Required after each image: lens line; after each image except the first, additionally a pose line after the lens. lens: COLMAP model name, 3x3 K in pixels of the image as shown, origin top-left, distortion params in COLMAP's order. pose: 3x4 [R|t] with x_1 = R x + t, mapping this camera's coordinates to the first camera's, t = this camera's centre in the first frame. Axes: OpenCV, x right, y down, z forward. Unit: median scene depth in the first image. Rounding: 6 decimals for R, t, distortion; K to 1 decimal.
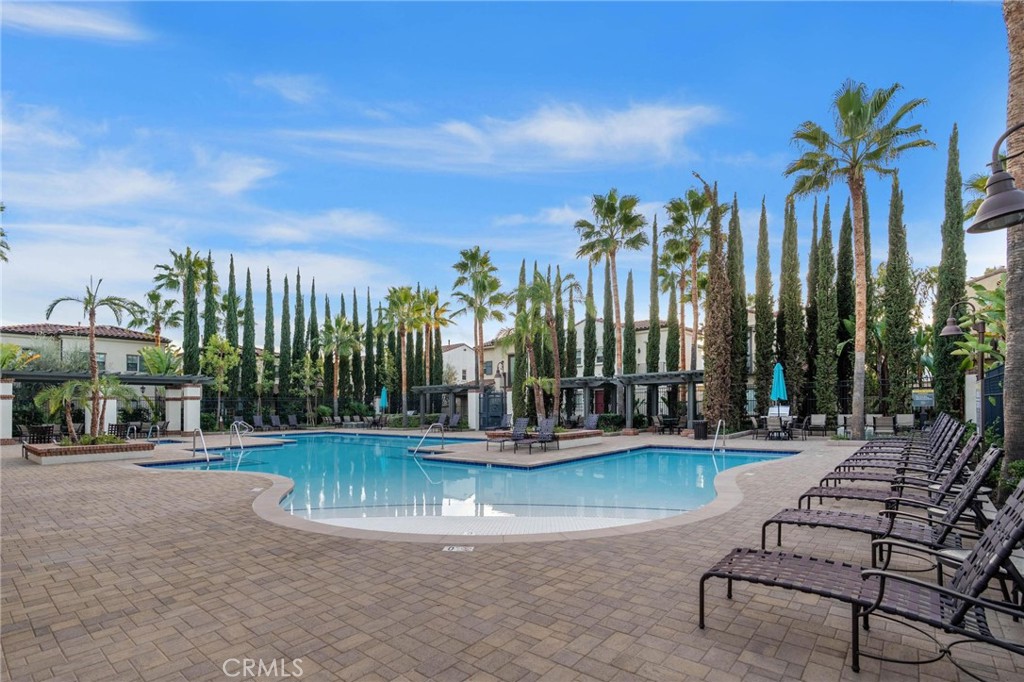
lens RADIAL K [[474.7, 0, 513.8], [0, 474.7, 361.6], [0, 0, 1]] dist [0.000083, 0.000040]
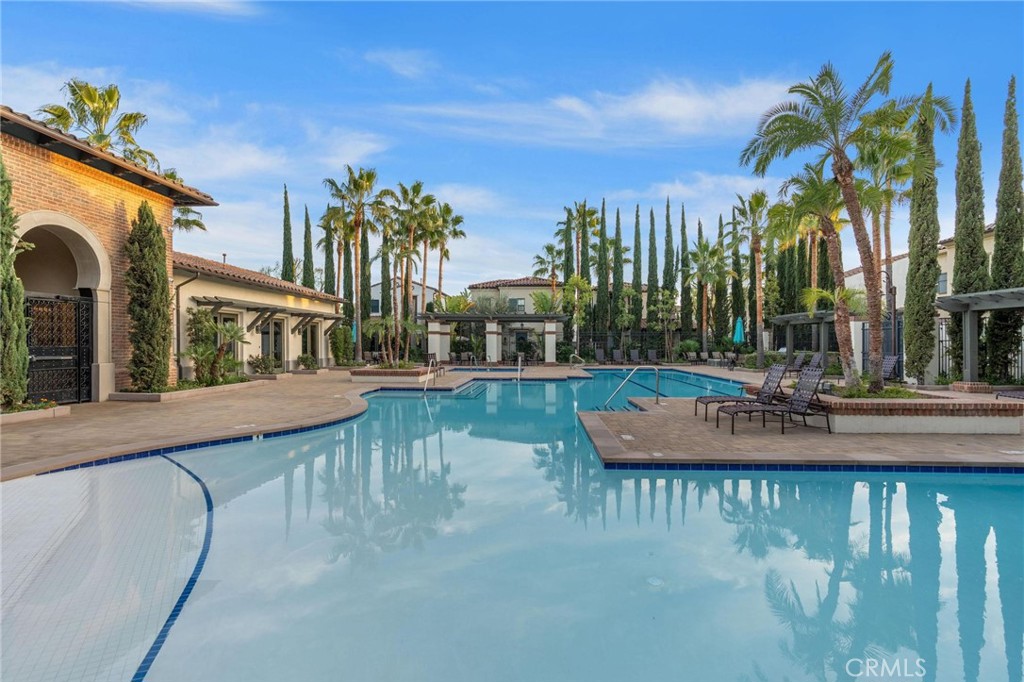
lens RADIAL K [[461.1, 0, 512.0], [0, 461.1, 341.0], [0, 0, 1]] dist [0.000263, 0.000188]
pose [[0.606351, 0.007030, -0.795166, 0.110875], [0.067059, 0.995947, 0.059941, 0.018746], [0.792365, -0.089669, 0.603422, 0.199164]]
